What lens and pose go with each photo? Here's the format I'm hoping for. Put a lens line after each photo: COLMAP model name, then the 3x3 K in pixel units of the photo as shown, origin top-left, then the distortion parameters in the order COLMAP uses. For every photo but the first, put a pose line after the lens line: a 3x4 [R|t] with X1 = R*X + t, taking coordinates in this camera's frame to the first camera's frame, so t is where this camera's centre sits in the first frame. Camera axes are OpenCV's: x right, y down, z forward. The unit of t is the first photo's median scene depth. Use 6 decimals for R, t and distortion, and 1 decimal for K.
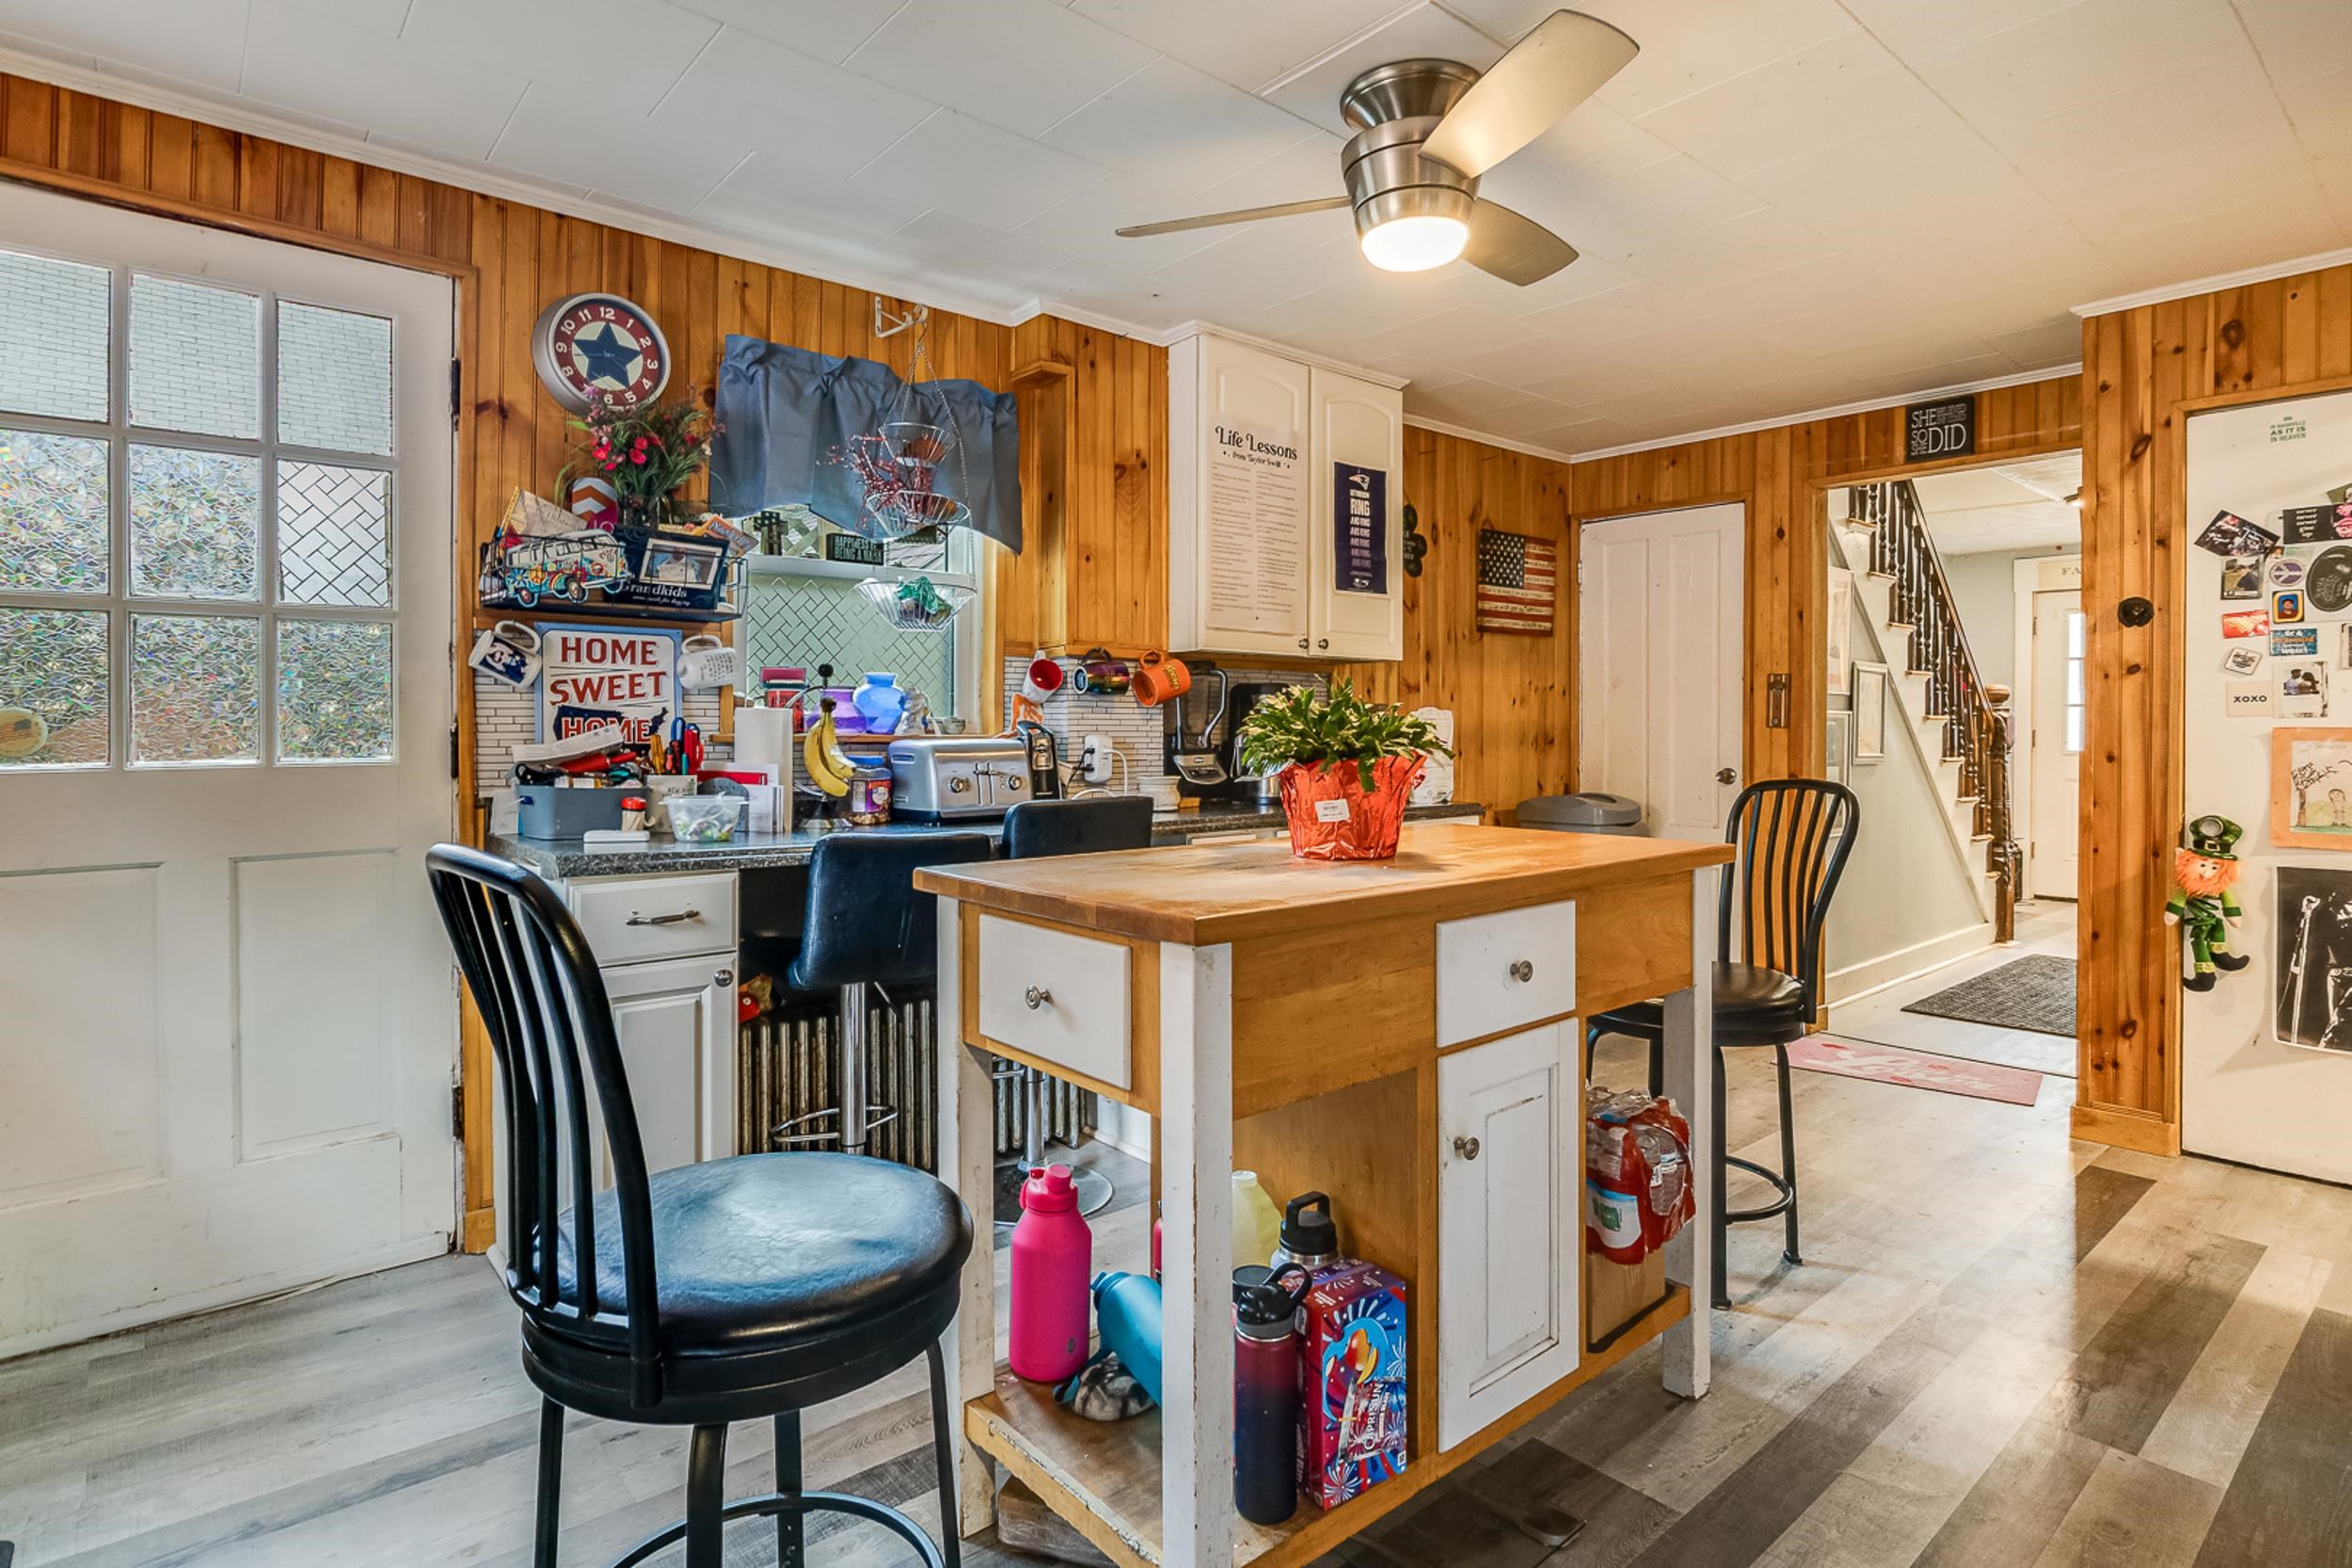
lens RADIAL K [[1205.7, 0, 1171.0], [0, 1205.7, 734.9], [0, 0, 1]] dist [-0.002380, -0.000059]
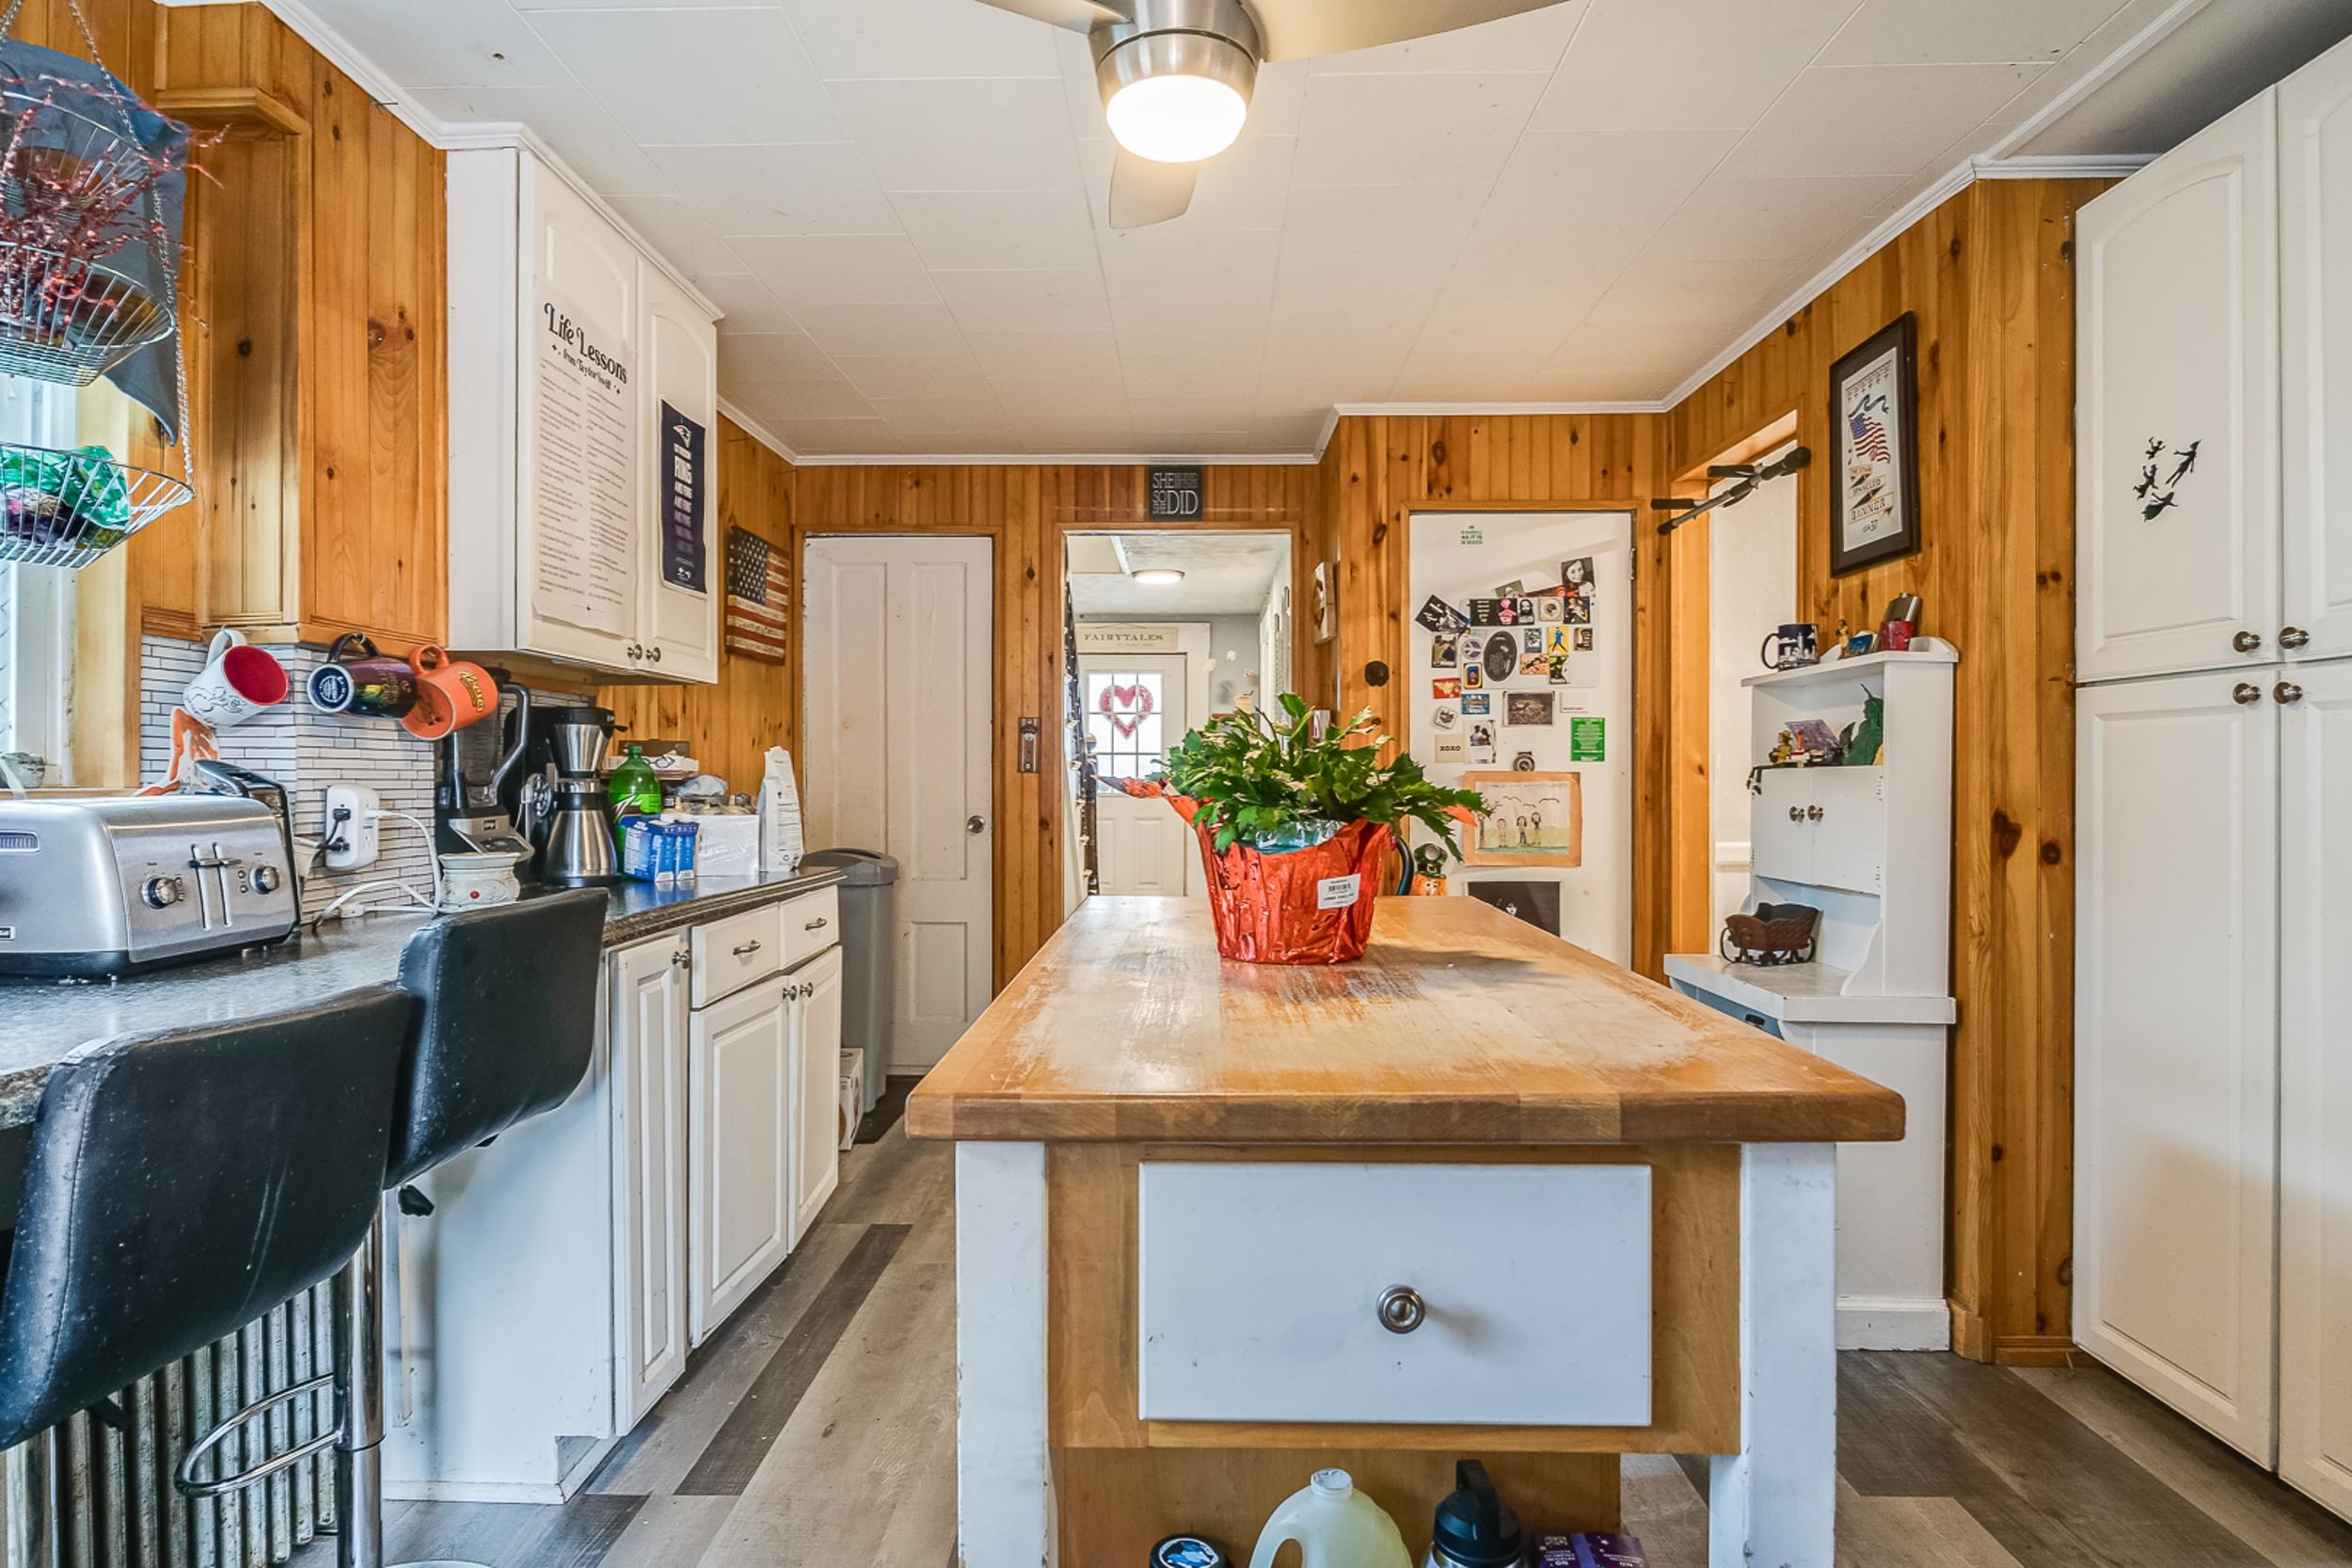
lens RADIAL K [[1262.7, 0, 1174.8], [0, 1262.7, 776.7], [0, 0, 1]] dist [-0.001855, 0.001537]
pose [[0.669498, -0.004053, 0.742803, -0.235968], [0.006832, 0.999976, -0.000702, -0.001397], [-0.742782, 0.005545, 0.669510, 0.302436]]
